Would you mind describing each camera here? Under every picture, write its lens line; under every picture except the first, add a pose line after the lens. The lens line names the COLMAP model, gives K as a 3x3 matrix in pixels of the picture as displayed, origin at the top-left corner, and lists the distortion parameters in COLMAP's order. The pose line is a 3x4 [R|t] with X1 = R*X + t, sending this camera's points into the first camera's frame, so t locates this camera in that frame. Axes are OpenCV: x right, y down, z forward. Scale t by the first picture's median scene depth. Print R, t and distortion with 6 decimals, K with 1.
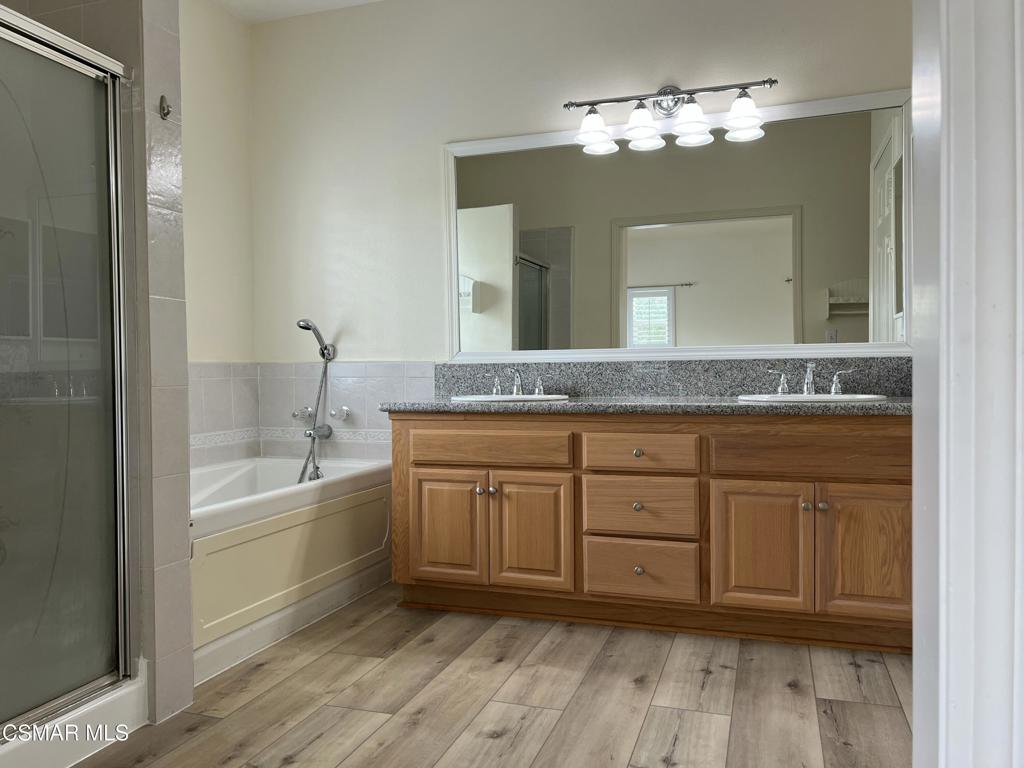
lens RADIAL K [[775.8, 0, 511.0], [0, 775.8, 378.8], [0, 0, 1]] dist [0.075727, -0.010818]
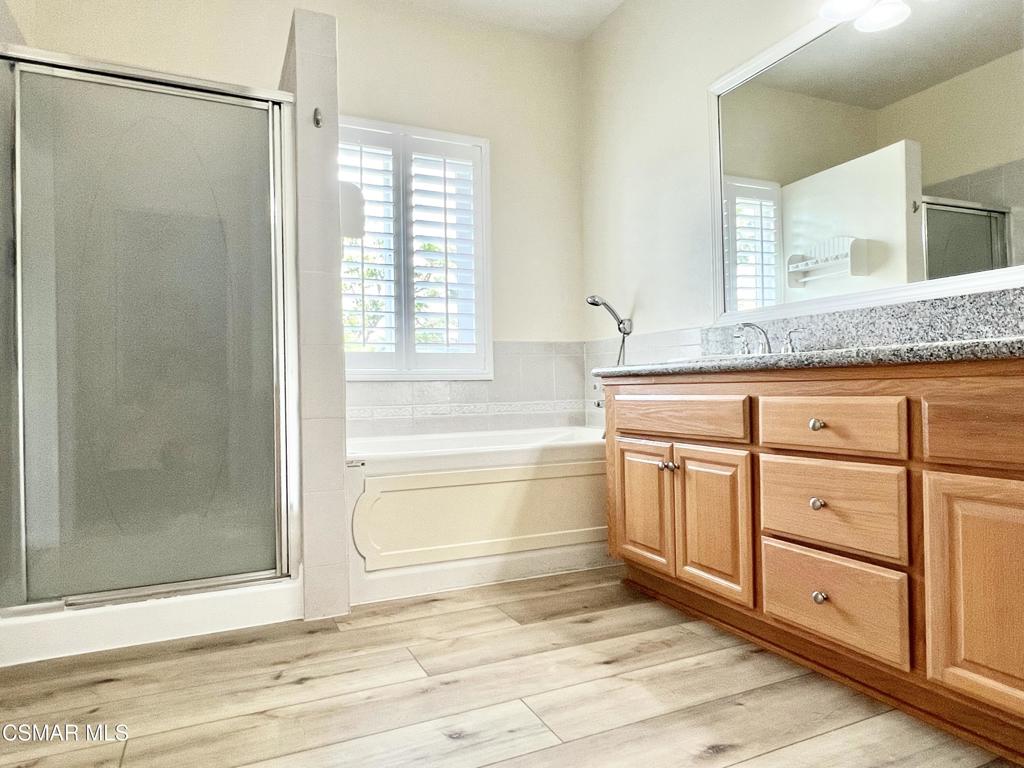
lens RADIAL K [[653.0, 0, 515.7], [0, 653.0, 377.3], [0, 0, 1]] dist [0.022755, -0.001382]
pose [[0.695536, -0.015099, -0.718332, 0.415848], [0.008521, 0.999882, -0.012767, 0.062348], [0.718440, 0.002759, 0.695583, 0.433942]]
